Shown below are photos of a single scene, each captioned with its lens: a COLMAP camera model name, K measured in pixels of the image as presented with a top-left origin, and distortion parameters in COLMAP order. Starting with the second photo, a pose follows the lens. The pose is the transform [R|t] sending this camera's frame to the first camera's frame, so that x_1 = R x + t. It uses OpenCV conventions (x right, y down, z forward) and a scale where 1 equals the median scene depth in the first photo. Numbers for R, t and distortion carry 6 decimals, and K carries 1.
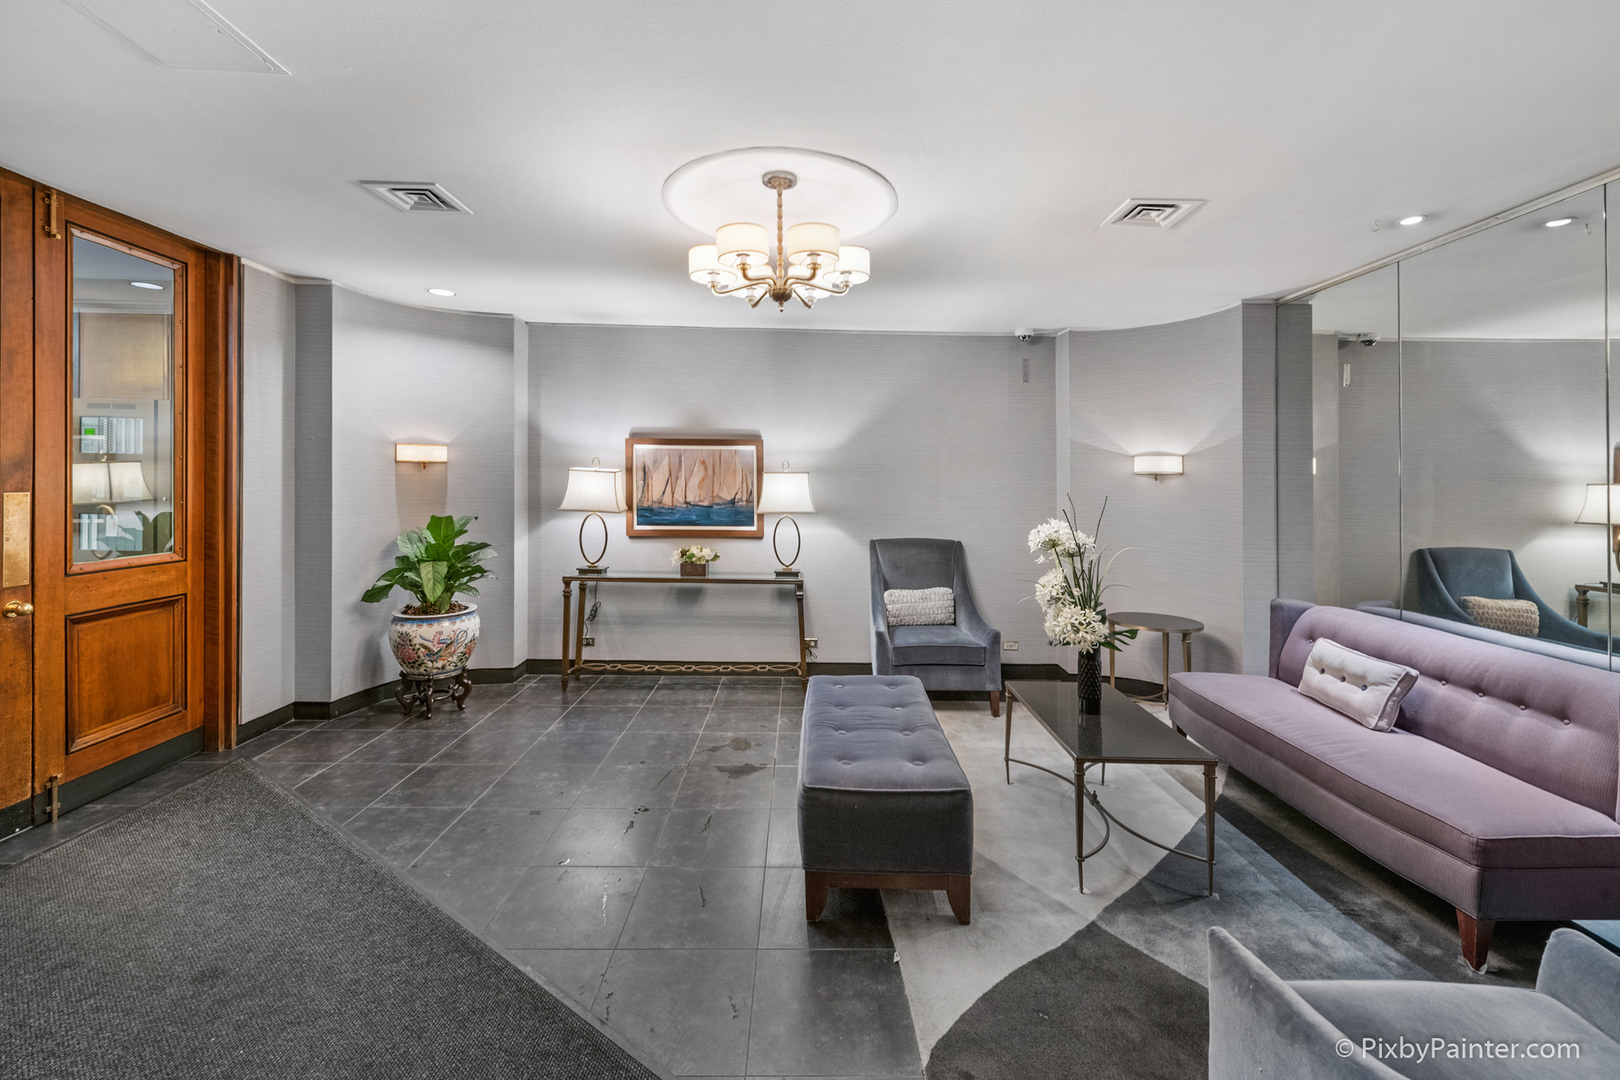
lens RADIAL K [[672.4, 0, 812.7], [0, 672.4, 486.4], [0, 0, 1]] dist [0.001254, -0.000267]
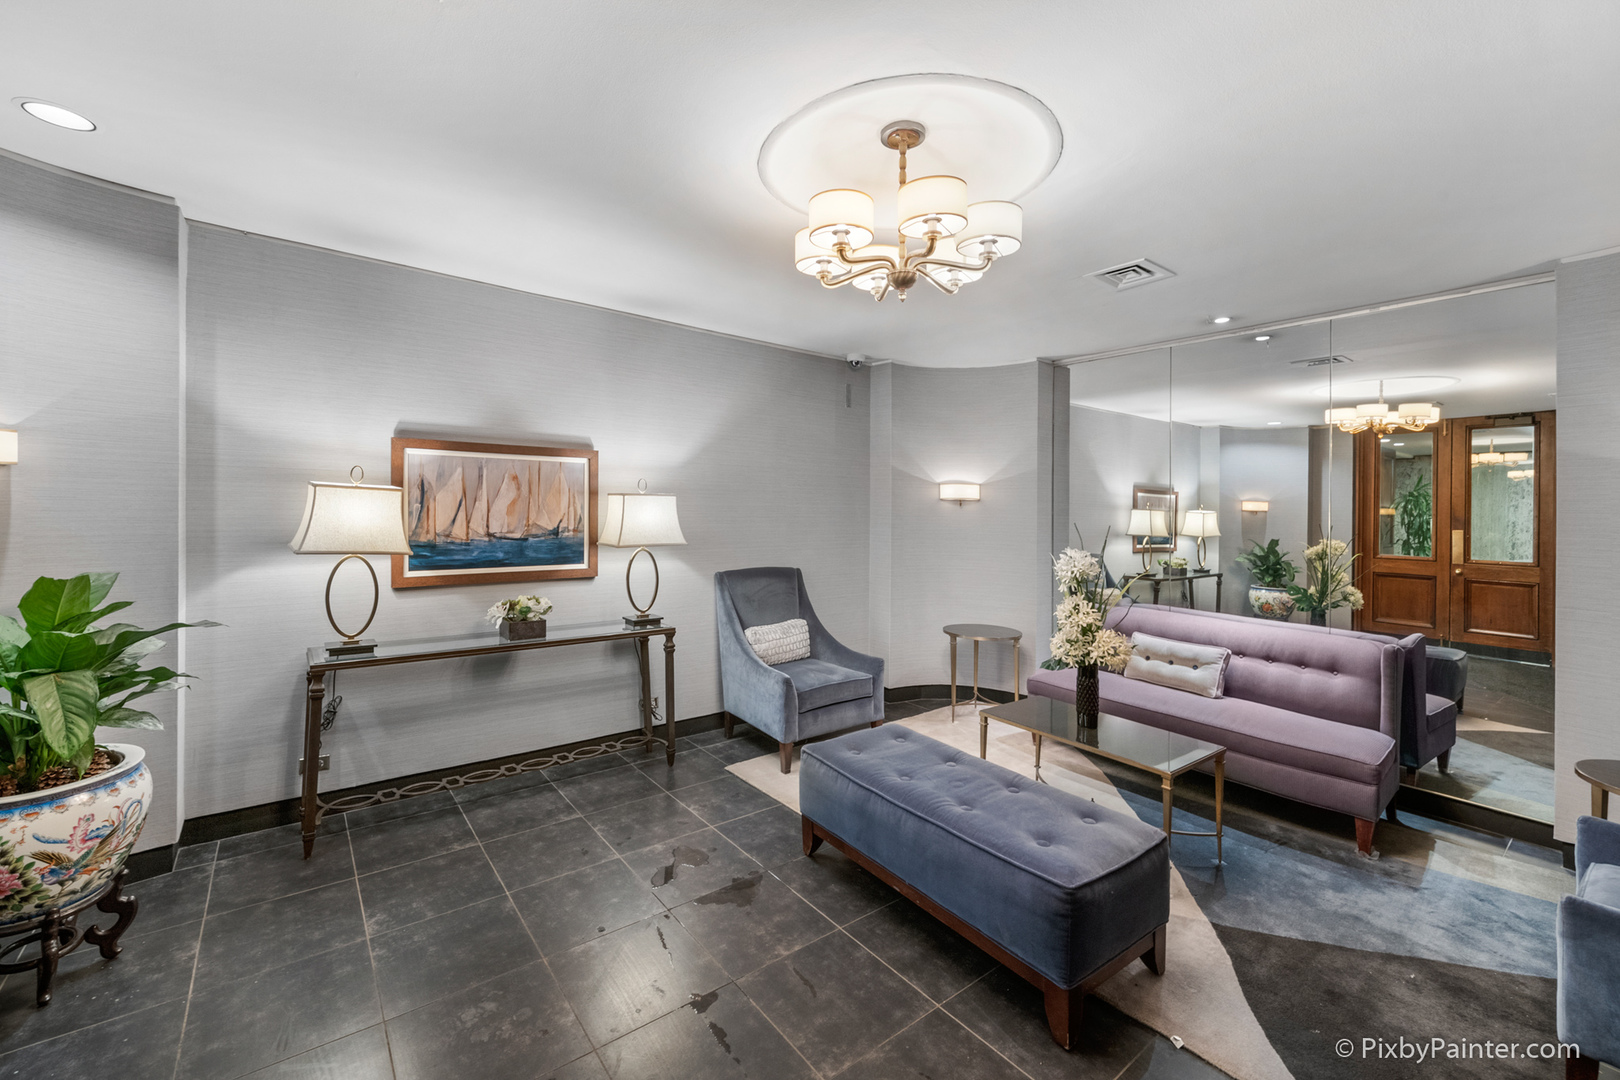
lens RADIAL K [[668.3, 0, 808.6], [0, 668.3, 503.4], [0, 0, 1]] dist [0.000249, -0.000345]
pose [[0.799989, 0.005188, 0.599993, -0.354596], [-0.006697, 0.999978, 0.000282, -0.011379], [-0.599978, -0.004244, 0.800005, 0.250196]]
